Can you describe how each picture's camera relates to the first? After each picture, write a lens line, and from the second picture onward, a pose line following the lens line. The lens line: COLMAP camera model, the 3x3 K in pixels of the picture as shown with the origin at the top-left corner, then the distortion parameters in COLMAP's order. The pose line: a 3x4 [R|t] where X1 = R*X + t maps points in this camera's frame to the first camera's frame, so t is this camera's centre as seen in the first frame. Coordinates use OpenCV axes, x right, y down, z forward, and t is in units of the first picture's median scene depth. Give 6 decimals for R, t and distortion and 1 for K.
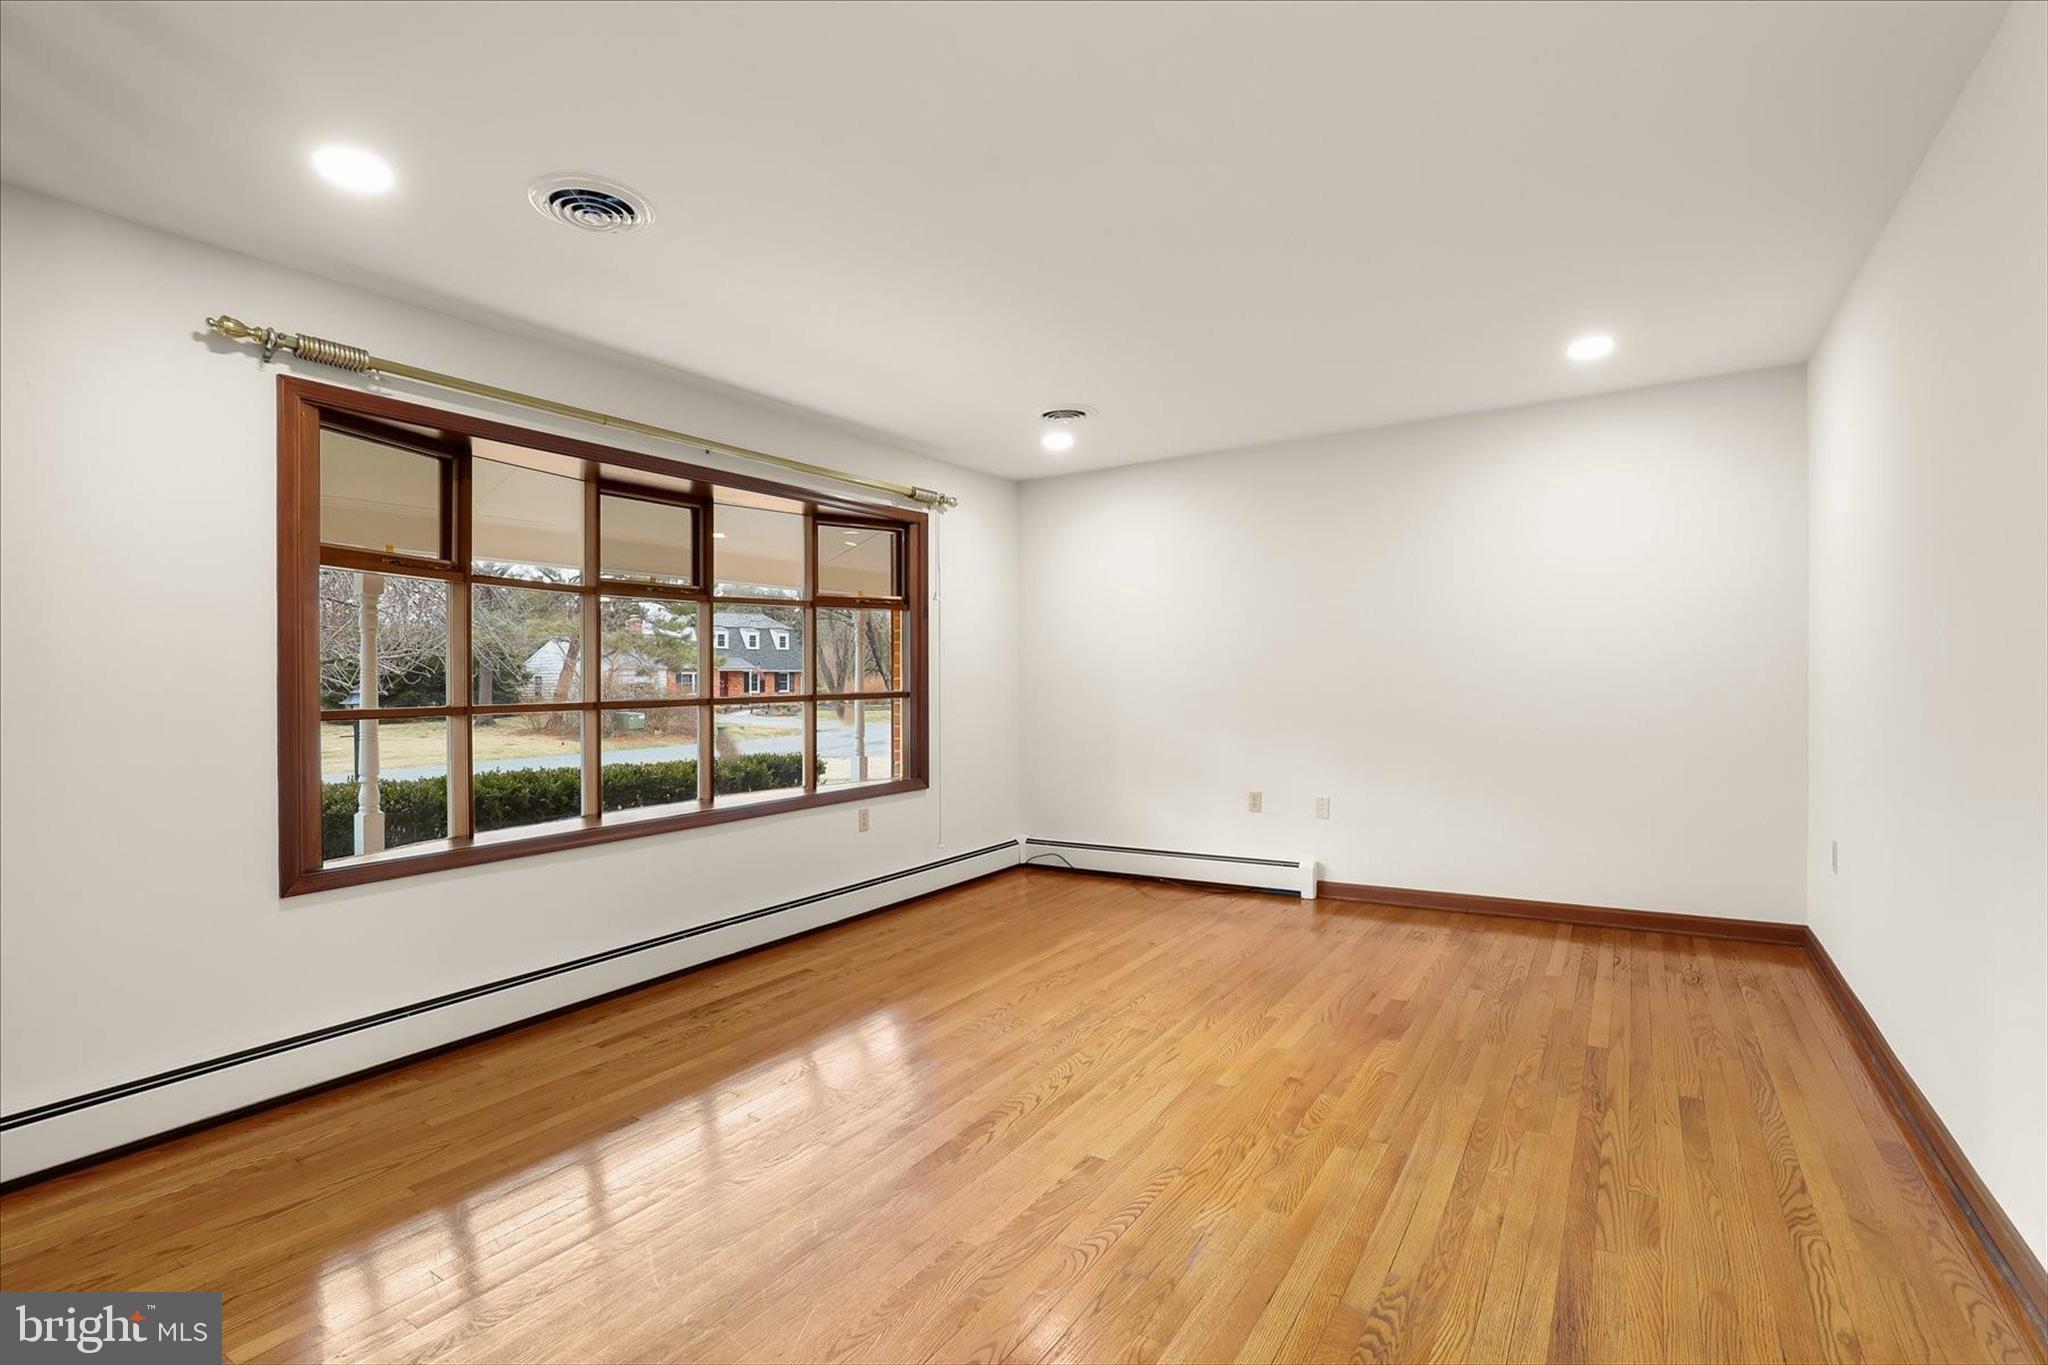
lens RADIAL K [[934.1, 0, 1033.5], [0, 934.1, 703.7], [0, 0, 1]] dist [-0.014115, 0.000727]
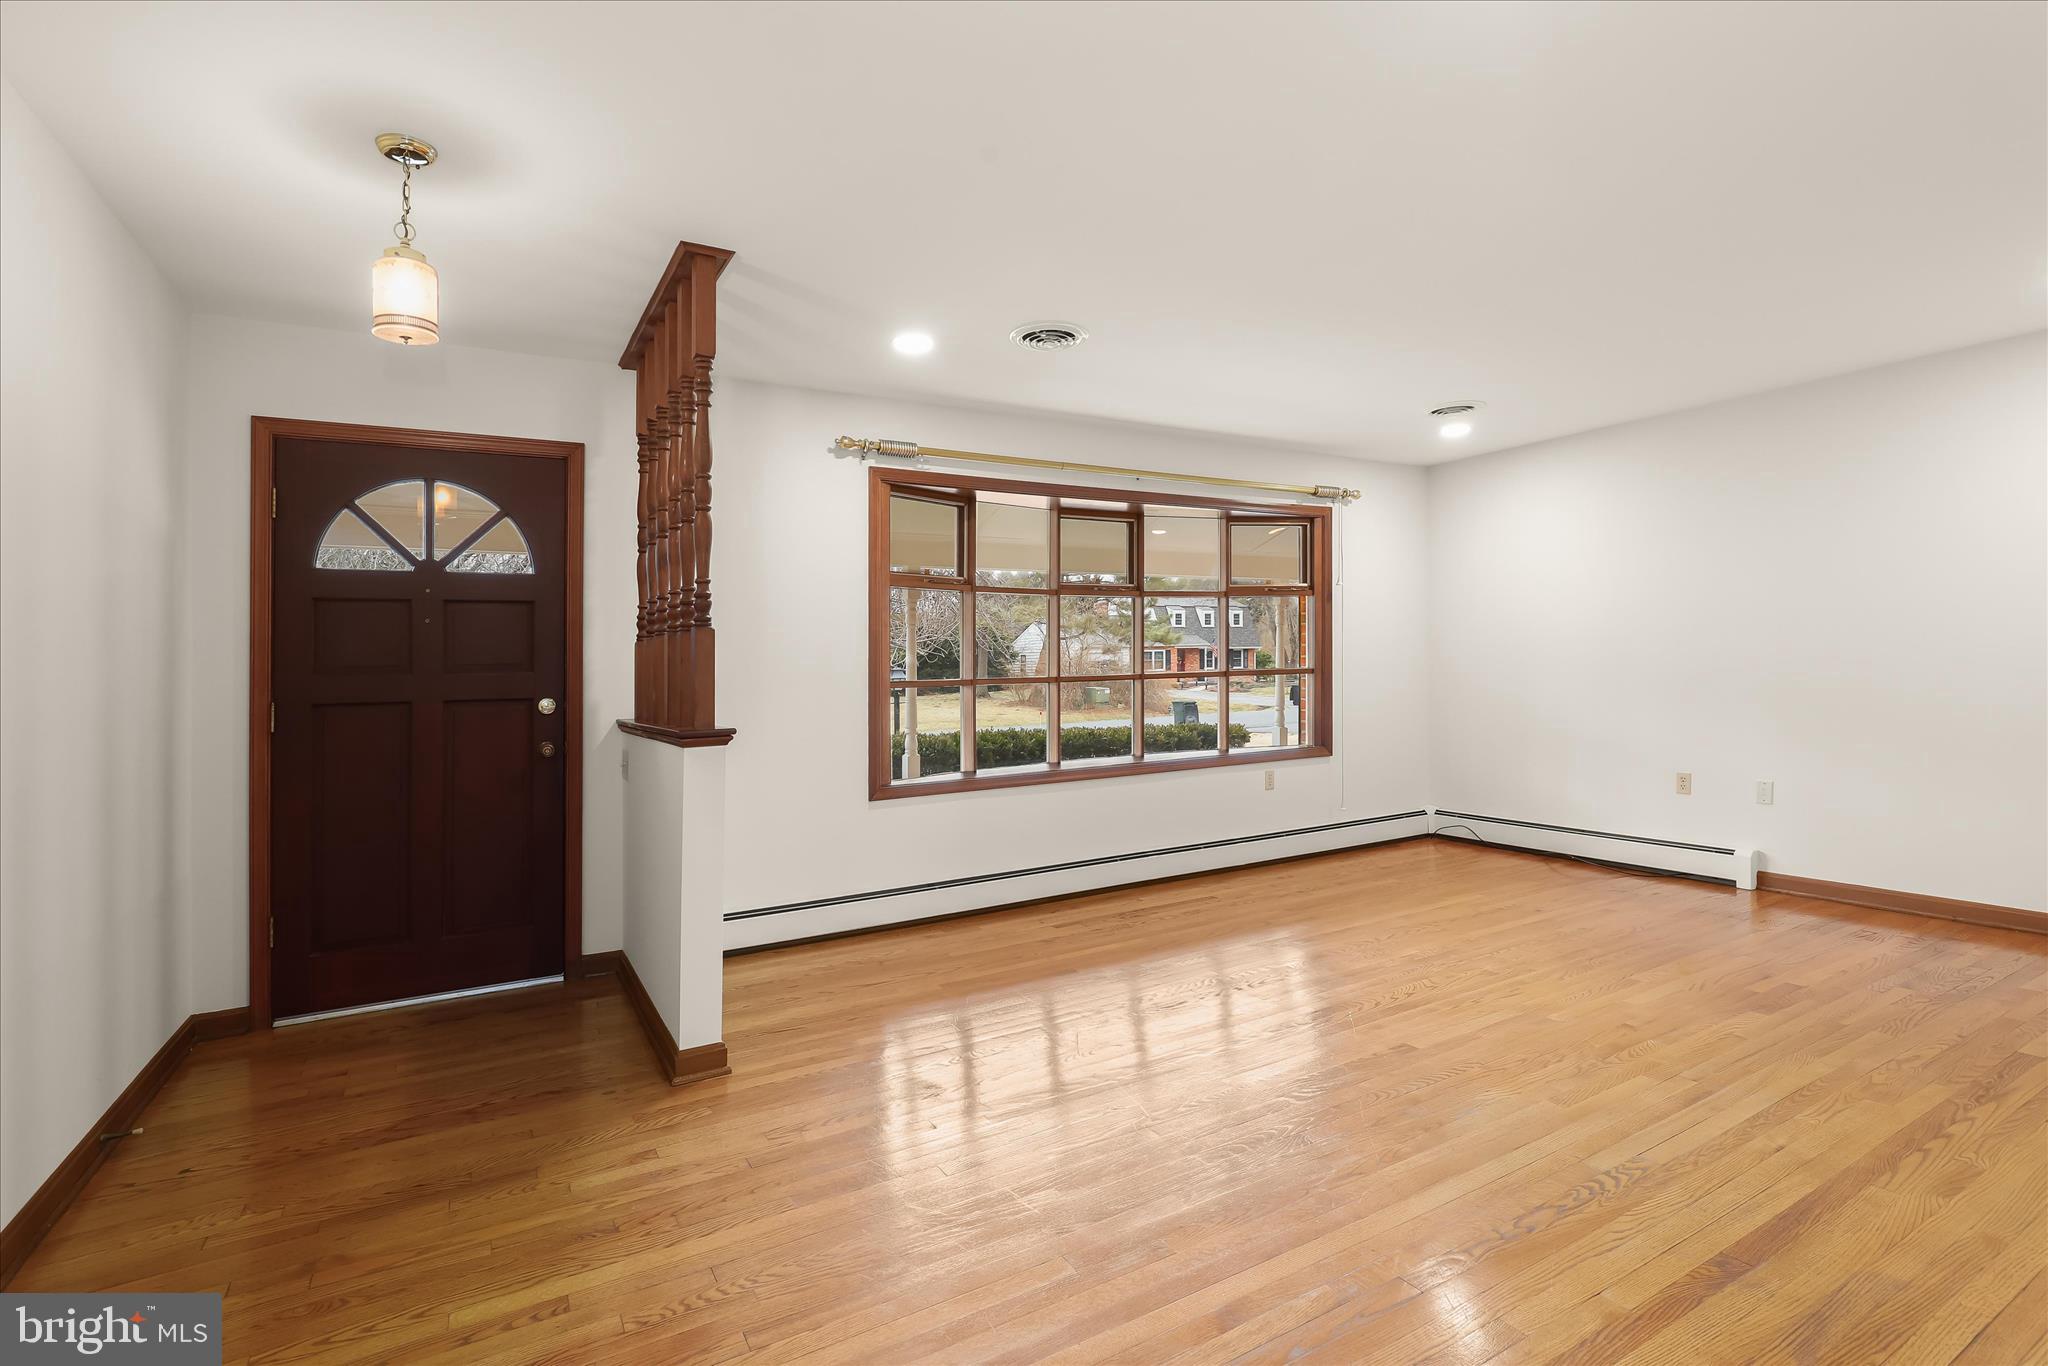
lens RADIAL K [[948.6, 0, 1047.5], [0, 948.6, 670.4], [0, 0, 1]] dist [0.001122, 0.000304]
pose [[0.894281, -0.000694, -0.447506, 0.112612], [-0.003909, 0.999949, -0.009360, 0.001828], [0.447490, 0.010120, 0.894232, -0.196050]]
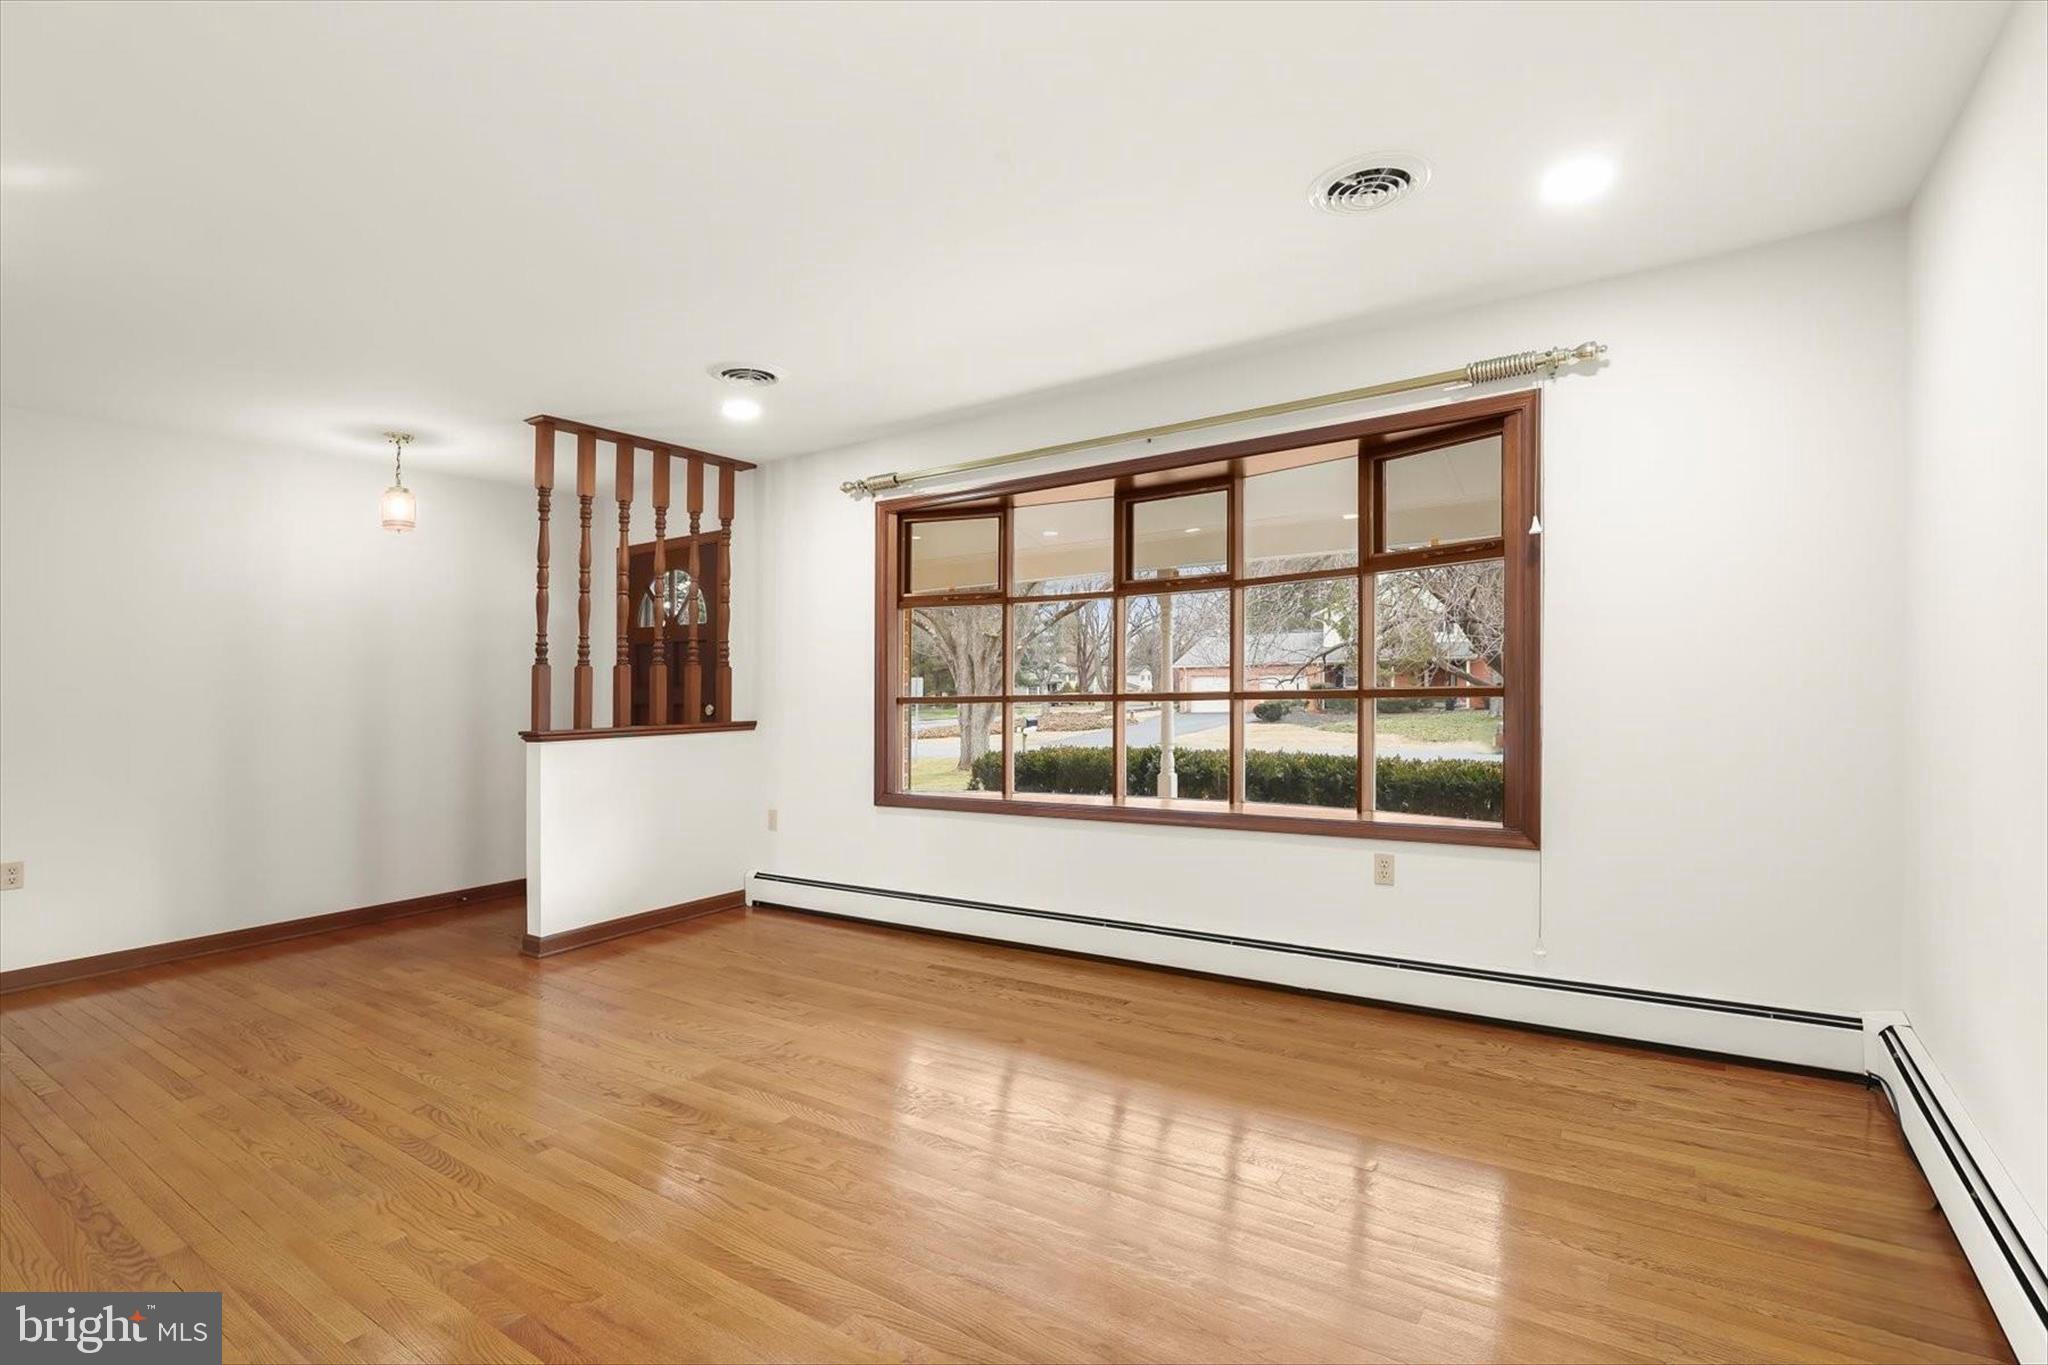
lens RADIAL K [[949.0, 0, 1047.0], [0, 949.0, 662.9], [0, 0, 1]] dist [-0.019772, 0.006330]
pose [[-0.010853, -0.002403, -0.999938, 0.623321], [-0.000296, 0.999997, -0.002400, -0.034332], [0.999941, 0.000270, -0.010854, 0.876165]]
